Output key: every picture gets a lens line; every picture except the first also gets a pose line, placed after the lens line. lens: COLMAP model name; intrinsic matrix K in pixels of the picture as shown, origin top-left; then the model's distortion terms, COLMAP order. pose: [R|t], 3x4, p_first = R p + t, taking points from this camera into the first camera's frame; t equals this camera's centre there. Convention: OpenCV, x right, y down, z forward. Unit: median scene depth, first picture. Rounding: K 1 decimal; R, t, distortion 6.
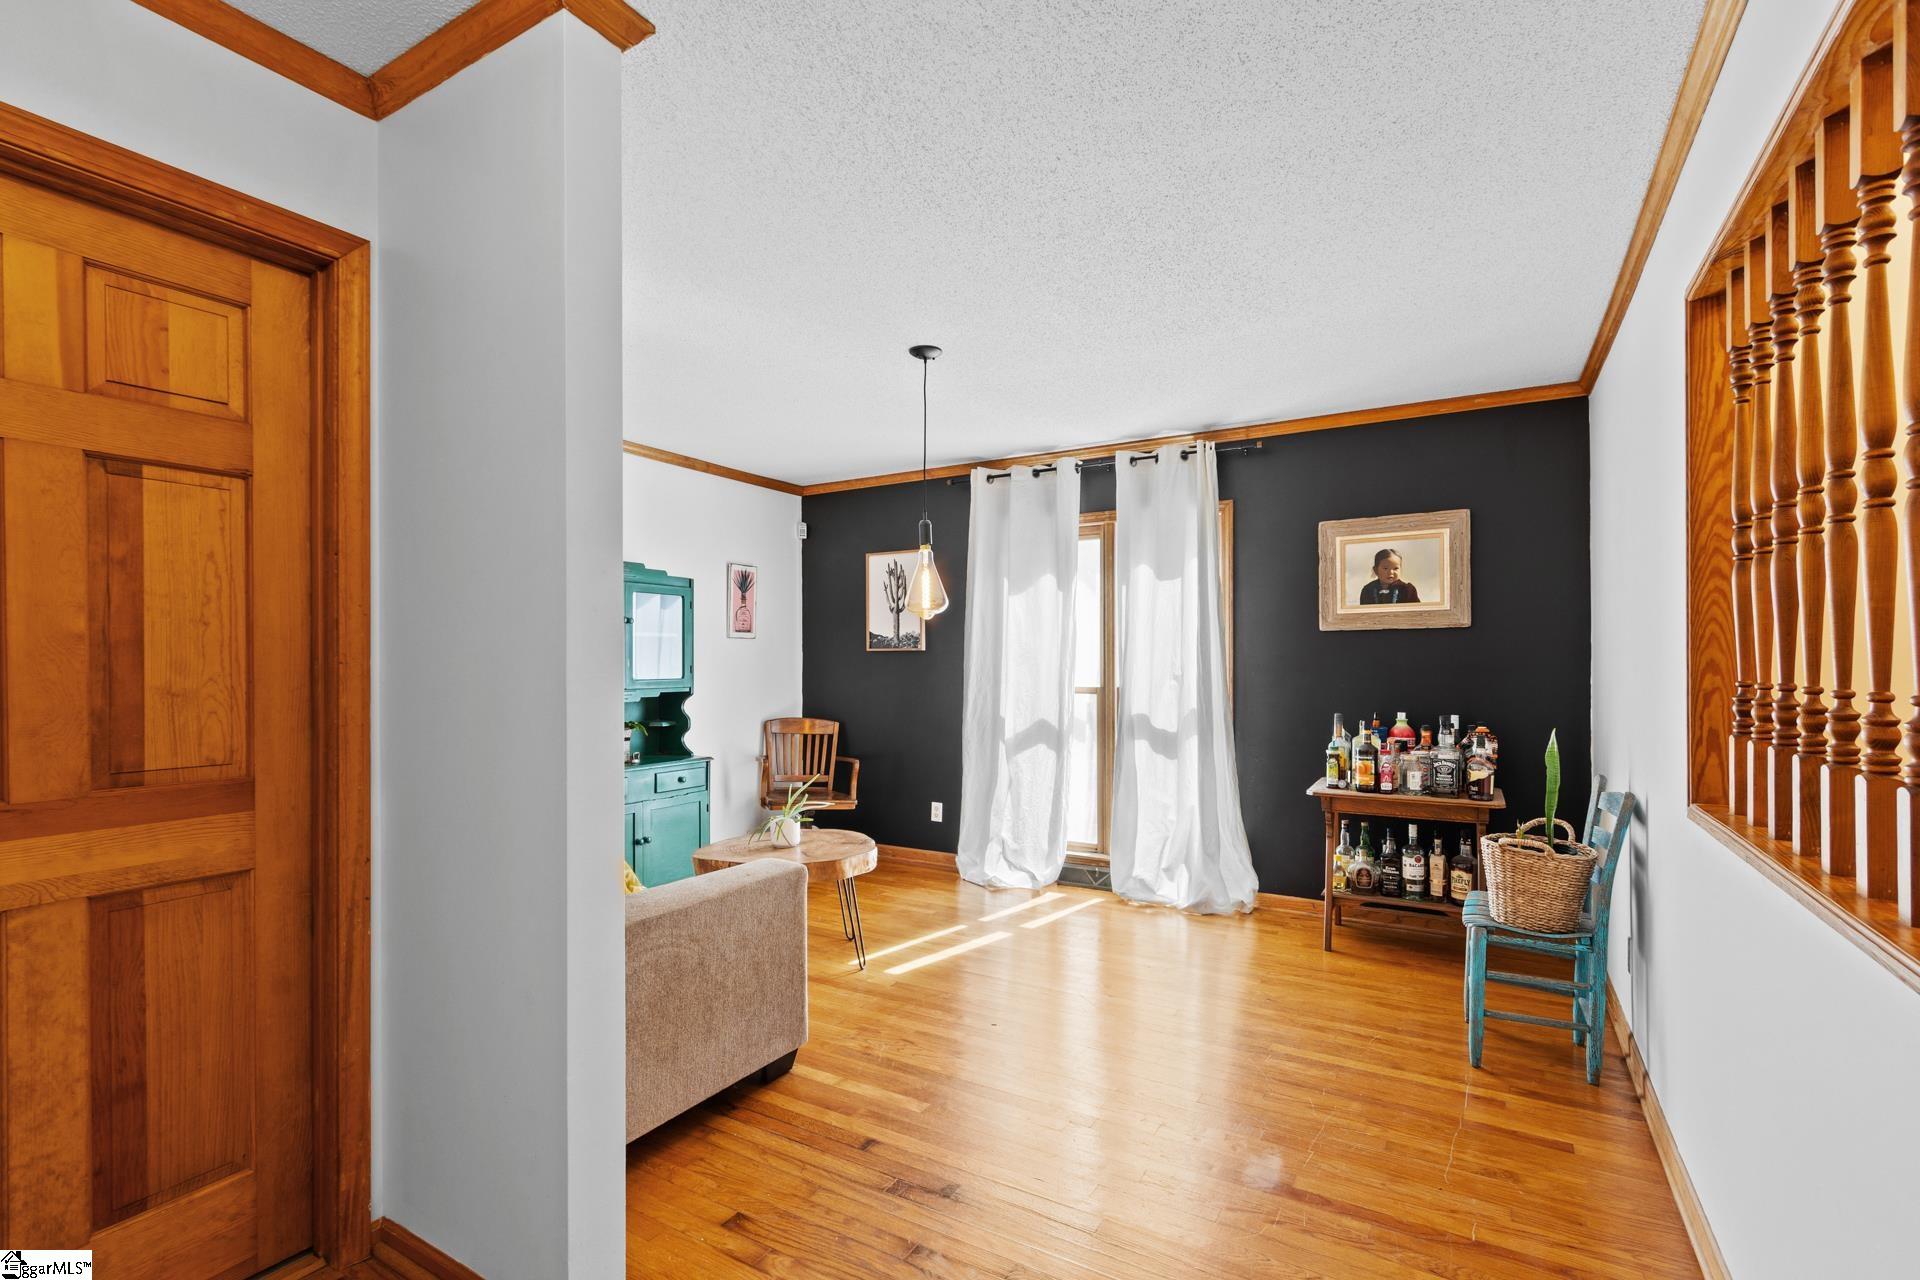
lens RADIAL K [[919.2, 0, 958.2], [0, 919.2, 667.1], [0, 0, 1]] dist [0.000557, -0.001475]
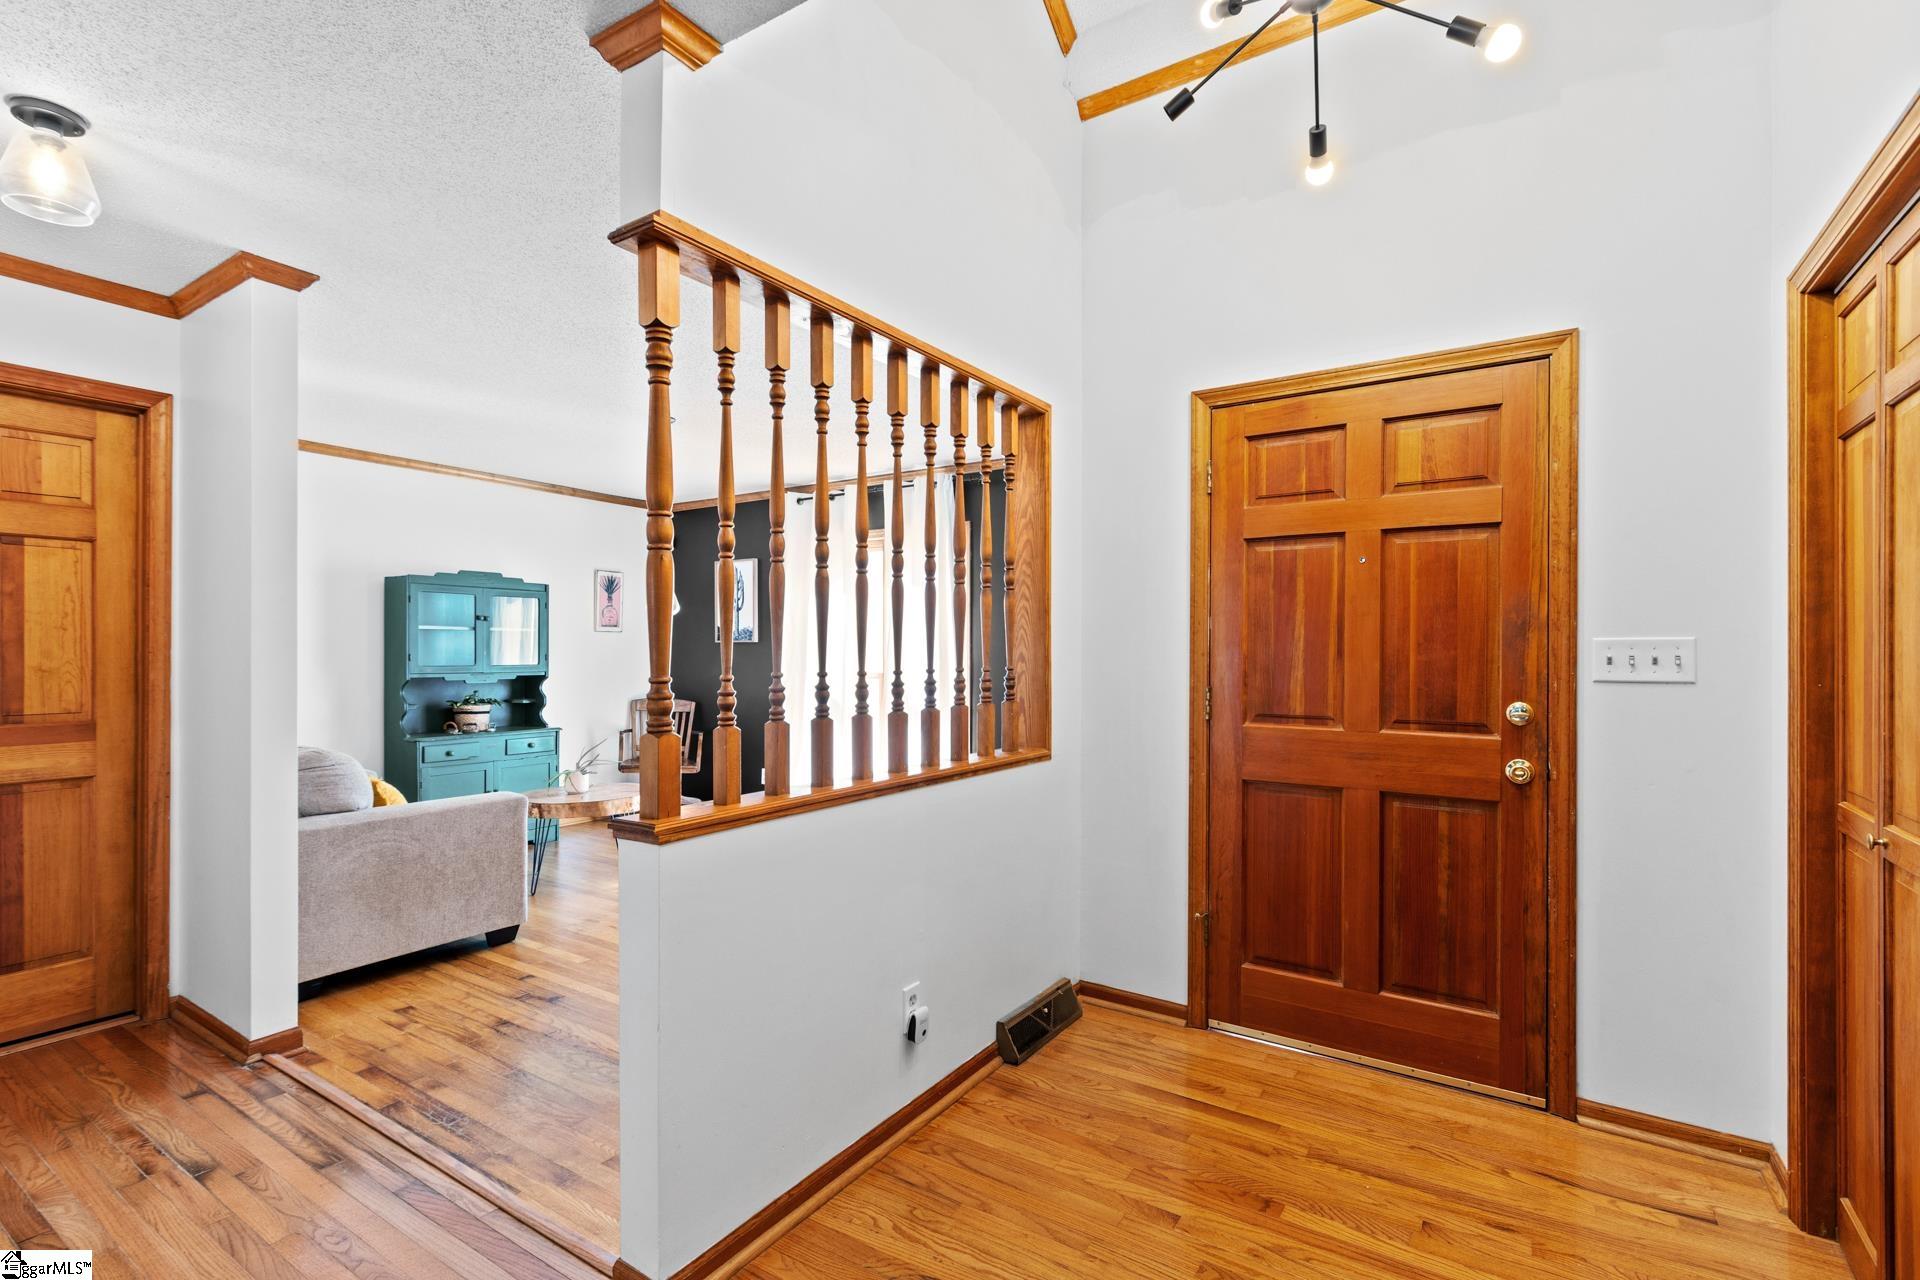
lens RADIAL K [[916.5, 0, 951.1], [0, 916.5, 651.8], [0, 0, 1]] dist [0.000636, -0.001135]
pose [[0.999101, 0.002637, -0.042300, 0.823066], [-0.002834, 0.999985, -0.004599, -0.002247], [0.042287, 0.004715, 0.999094, -0.573636]]
